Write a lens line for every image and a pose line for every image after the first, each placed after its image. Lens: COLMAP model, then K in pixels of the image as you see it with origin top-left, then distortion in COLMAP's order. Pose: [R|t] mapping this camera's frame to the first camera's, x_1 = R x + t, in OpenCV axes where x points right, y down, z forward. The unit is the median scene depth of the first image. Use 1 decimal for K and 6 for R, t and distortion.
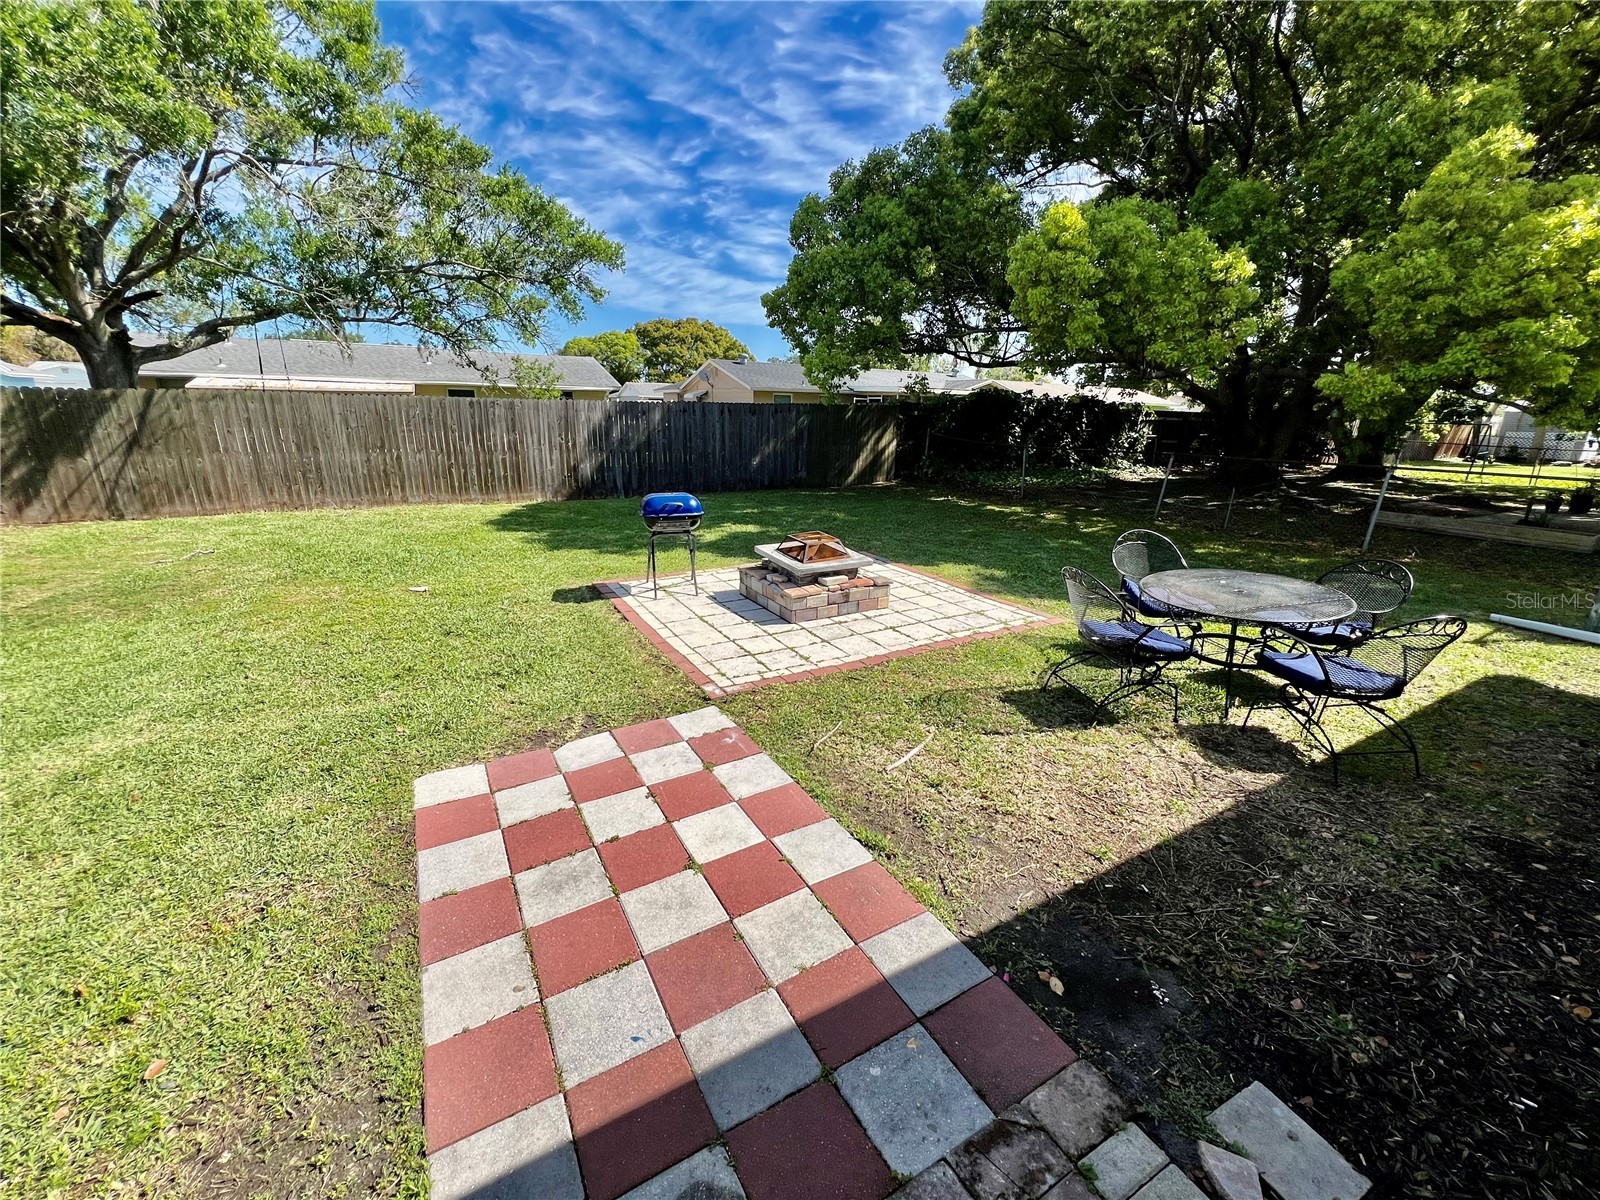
lens RADIAL K [[641.9, 0, 796.4], [0, 641.9, 596.3], [0, 0, 1]] dist [-0.002465, 0.000333]
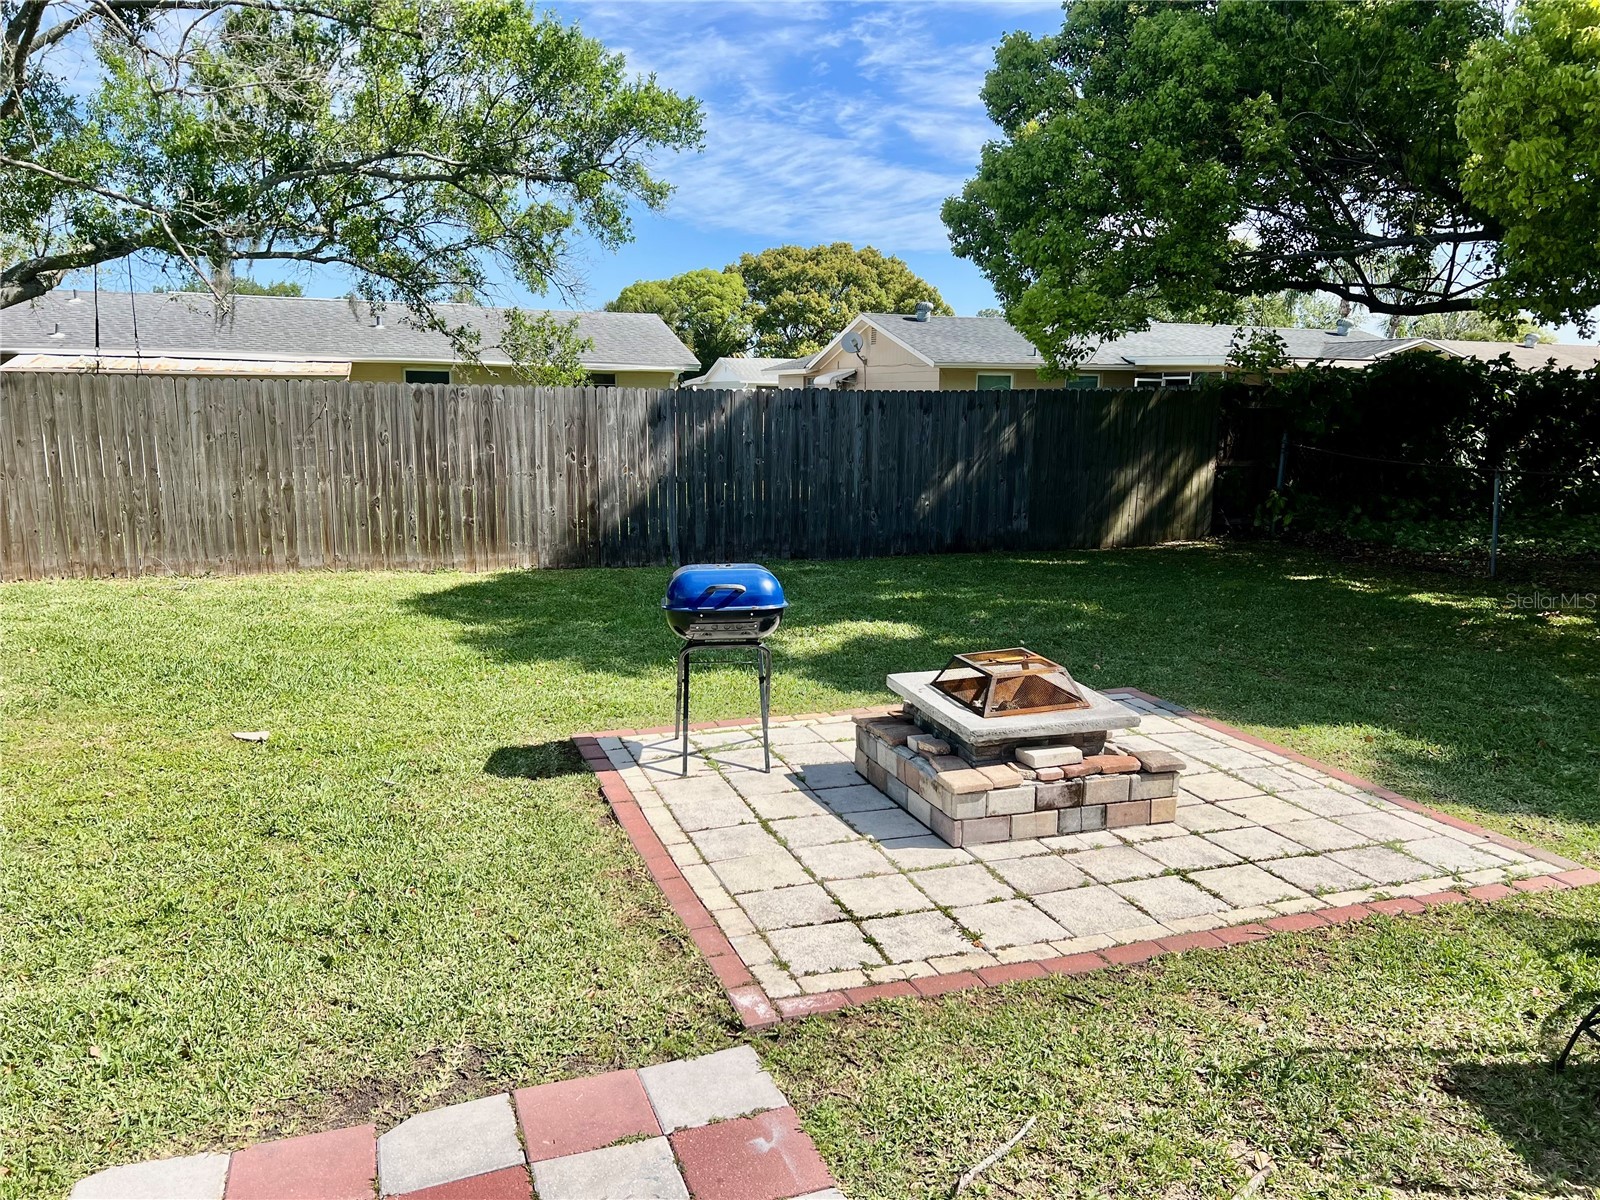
lens RADIAL K [[1203.4, 0, 809.8], [0, 1203.4, 590.9], [0, 0, 1]] dist [0.071150, -0.084238]
pose [[0.984144, 0.020730, -0.176154, 0.031961], [-0.043194, 0.991258, -0.124667, -0.022499], [0.172029, 0.130299, 0.976436, 0.081825]]
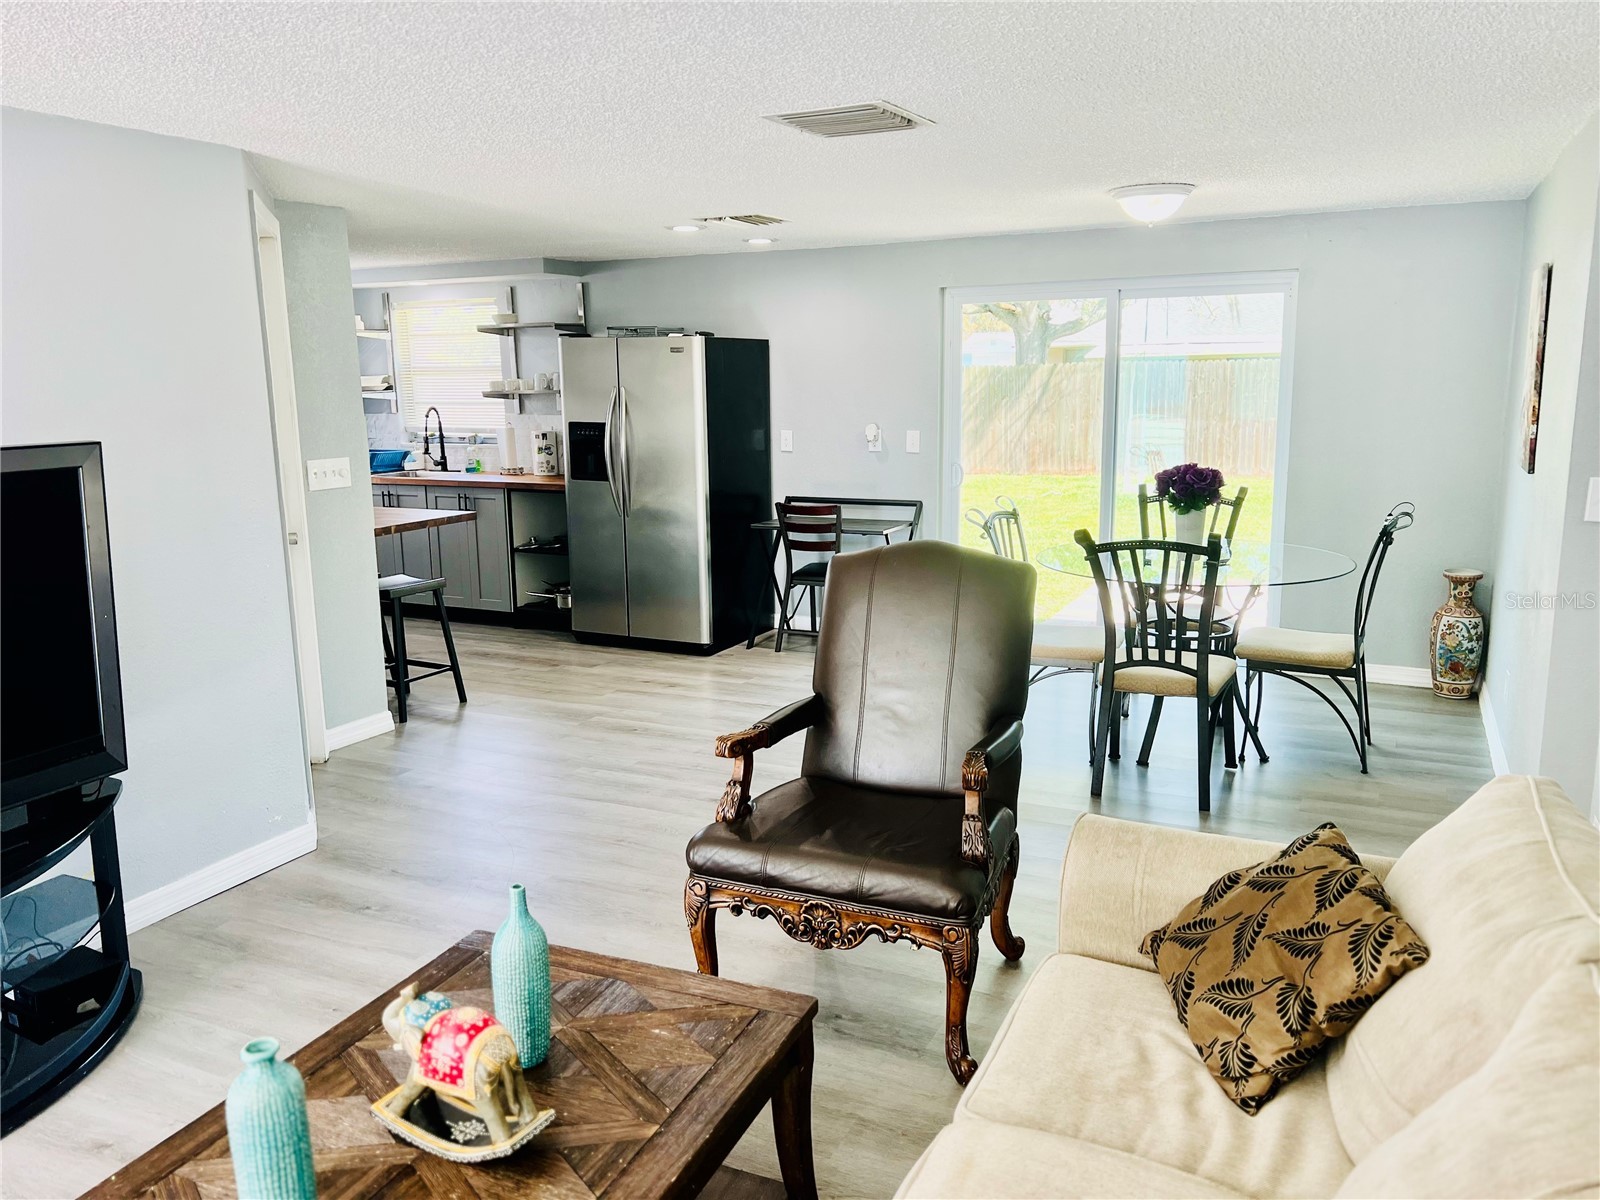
lens RADIAL K [[1203.4, 0, 816.6], [0, 1203.4, 609.0], [0, 0, 1]] dist [0.071150, -0.084238]
pose [[0.571926, 0.132051, -0.809606, 0.801414], [-0.204716, 0.978706, 0.015015, 0.230746], [0.794350, 0.157152, 0.586781, -0.769507]]
